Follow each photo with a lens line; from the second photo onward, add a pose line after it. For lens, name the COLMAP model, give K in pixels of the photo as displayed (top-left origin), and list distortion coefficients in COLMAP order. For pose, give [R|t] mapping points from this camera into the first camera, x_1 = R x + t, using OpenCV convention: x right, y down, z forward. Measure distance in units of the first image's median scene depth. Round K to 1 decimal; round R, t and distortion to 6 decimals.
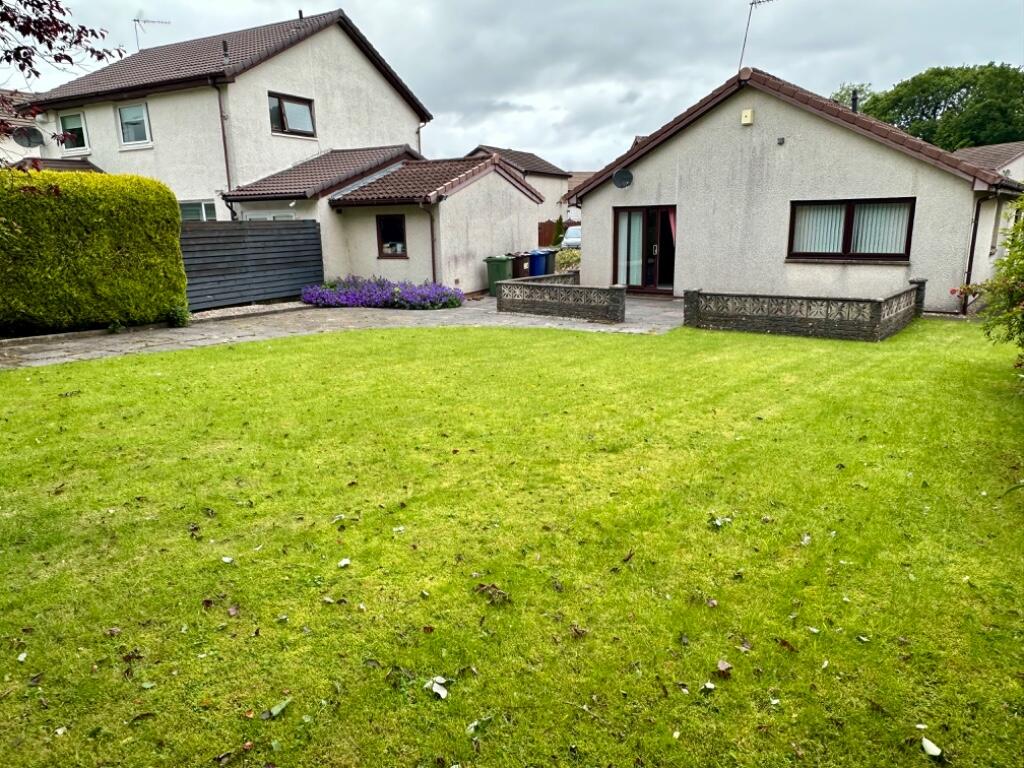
lens RADIAL K [[687.4, 0, 512.0], [0, 687.4, 384.0], [0, 0, 1]] dist [0.001505, 0.001355]
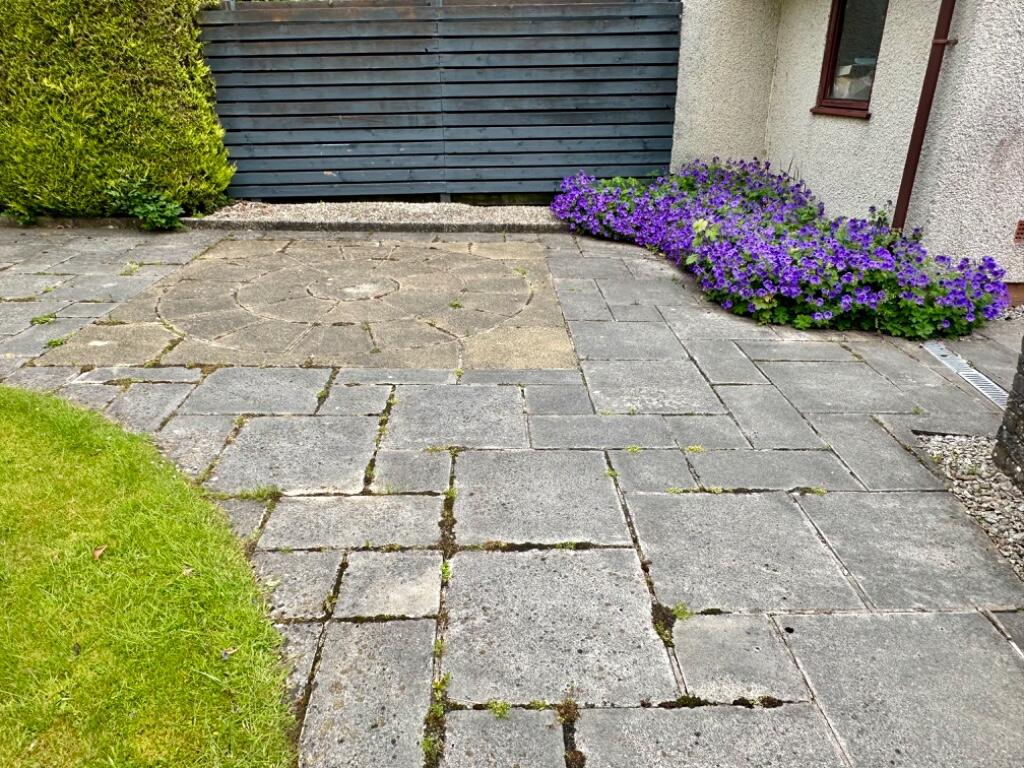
lens RADIAL K [[687.4, 0, 512.0], [0, 687.4, 384.0], [0, 0, 1]] dist [0.001505, 0.001355]
pose [[0.462837, 0.375031, -0.803202, 0.057969], [-0.201334, 0.926889, 0.316767, -0.156229], [0.863276, 0.015100, 0.504505, 0.805459]]
